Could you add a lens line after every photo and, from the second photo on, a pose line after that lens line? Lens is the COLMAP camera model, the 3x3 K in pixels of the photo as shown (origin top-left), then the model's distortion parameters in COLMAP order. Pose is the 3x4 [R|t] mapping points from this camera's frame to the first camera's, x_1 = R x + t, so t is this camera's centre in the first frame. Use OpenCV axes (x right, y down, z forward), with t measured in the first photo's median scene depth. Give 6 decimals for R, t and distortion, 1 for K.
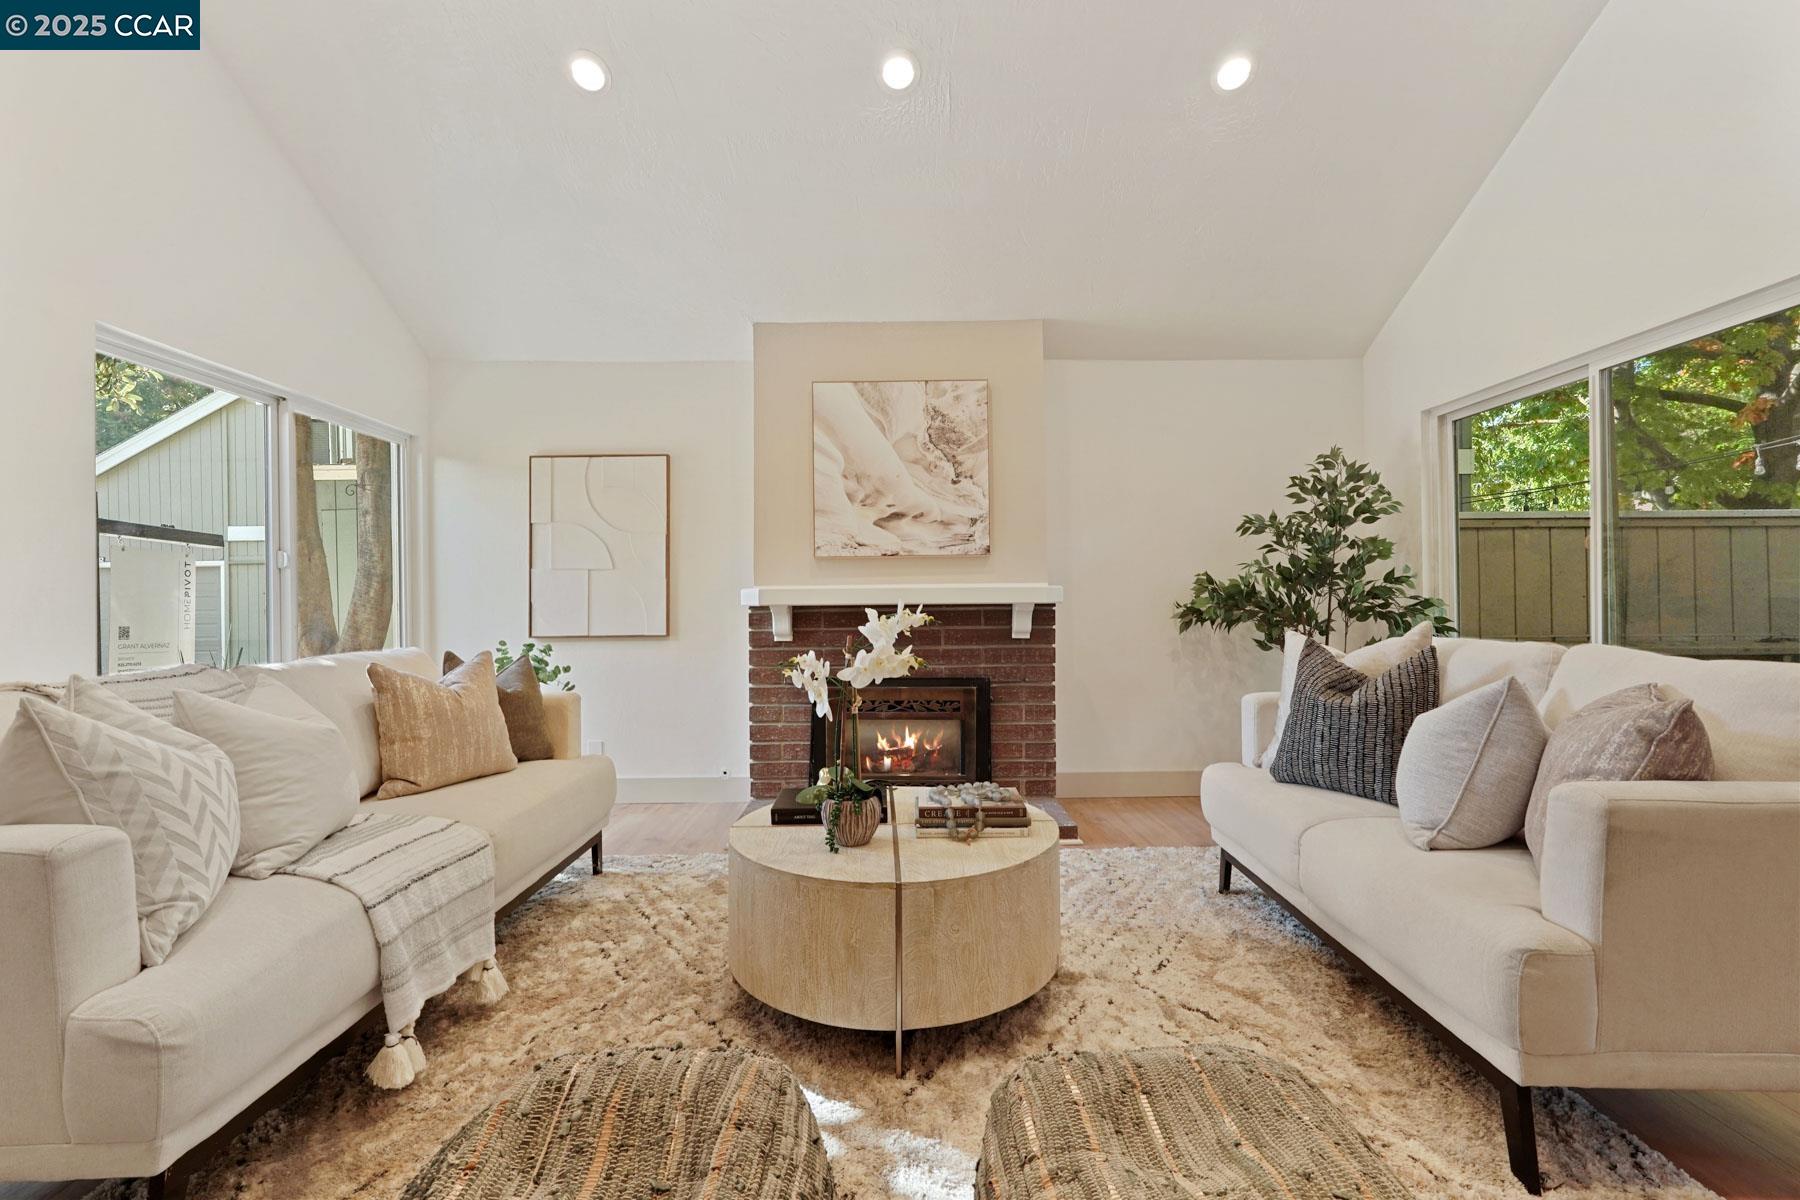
lens RADIAL K [[798.3, 0, 895.7], [0, 798.3, 598.9], [0, 0, 1]] dist [-0.016495, 0.009813]
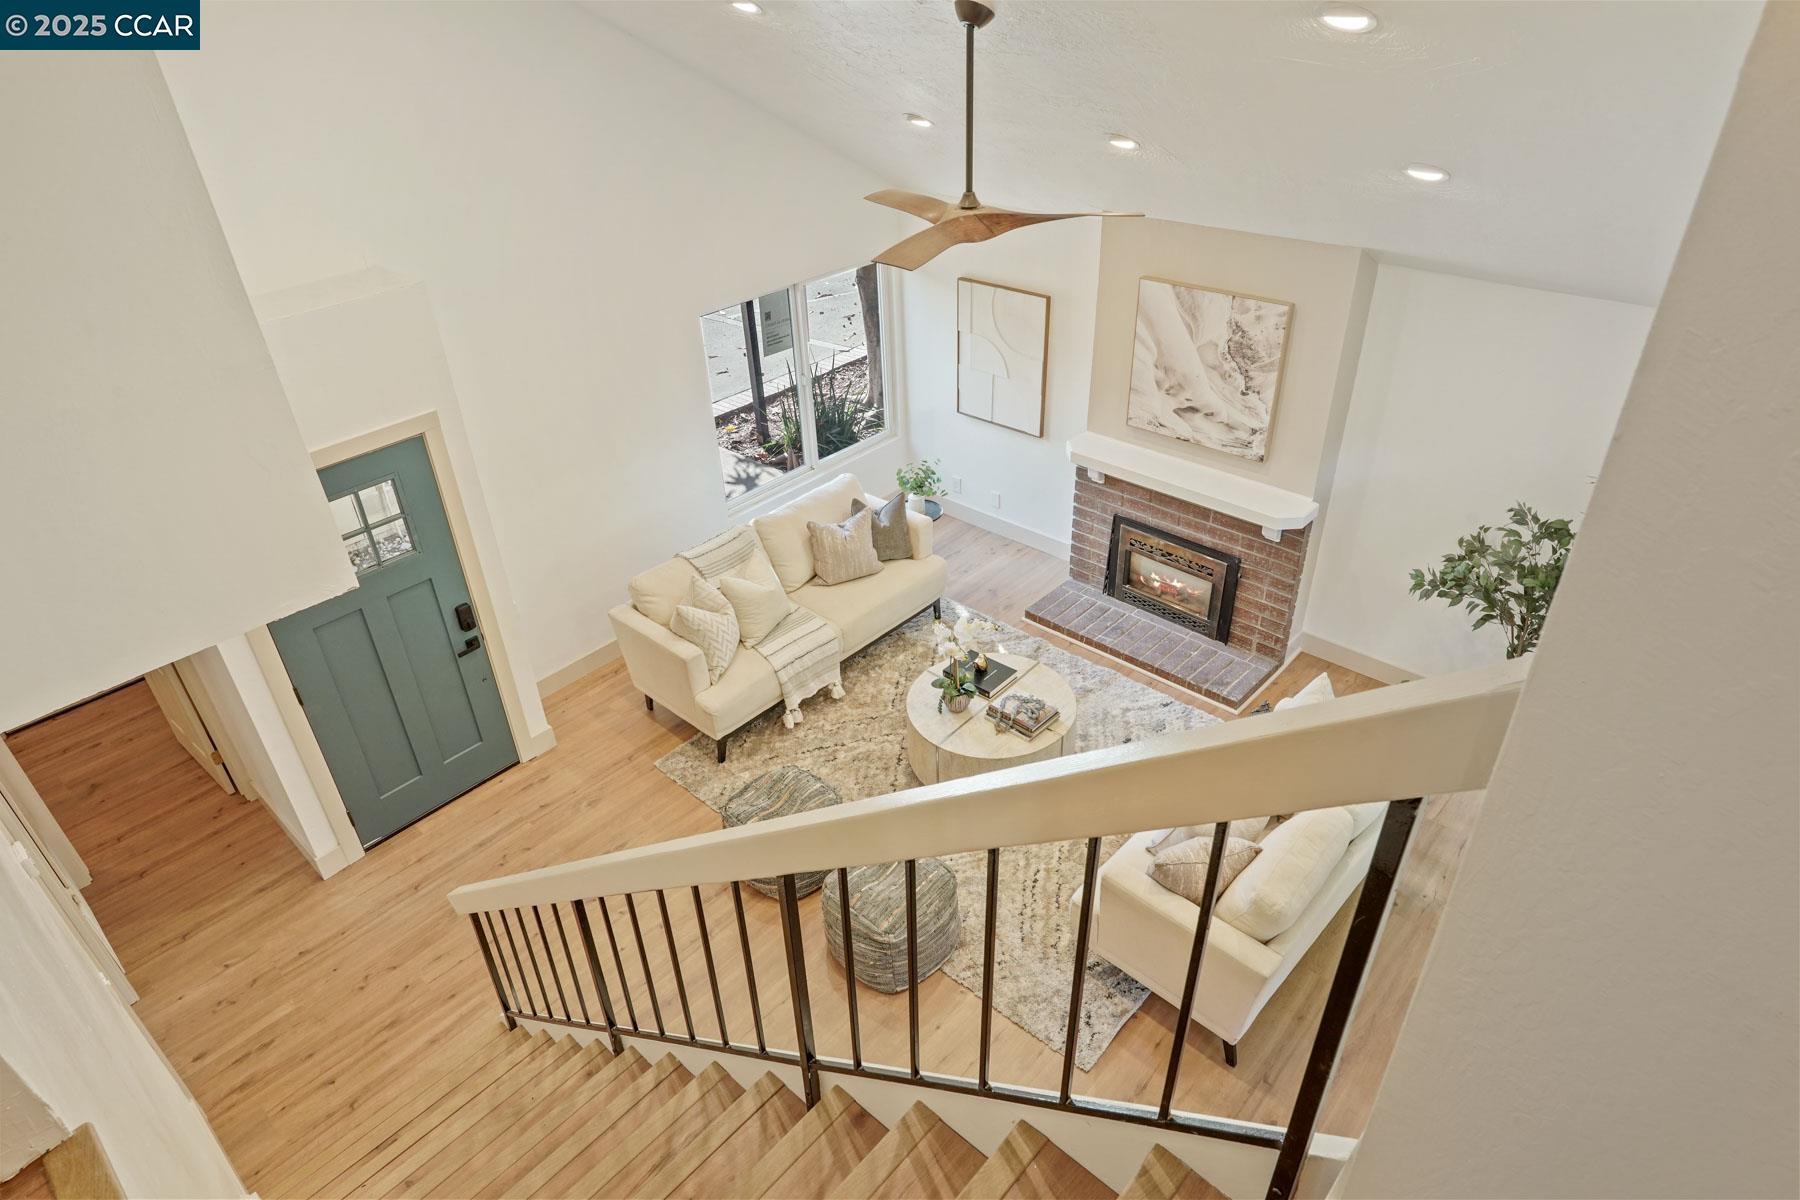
lens RADIAL K [[1059.5, 0, 900.0], [0, 1059.5, 600.0], [0, 0, 1]] dist [0.001959, 0.000114]
pose [[0.733529, 0.354654, -0.579790, 0.671925], [0.034418, 0.832583, 0.552831, -0.731195], [0.678786, -0.425472, 0.598517, -0.310309]]
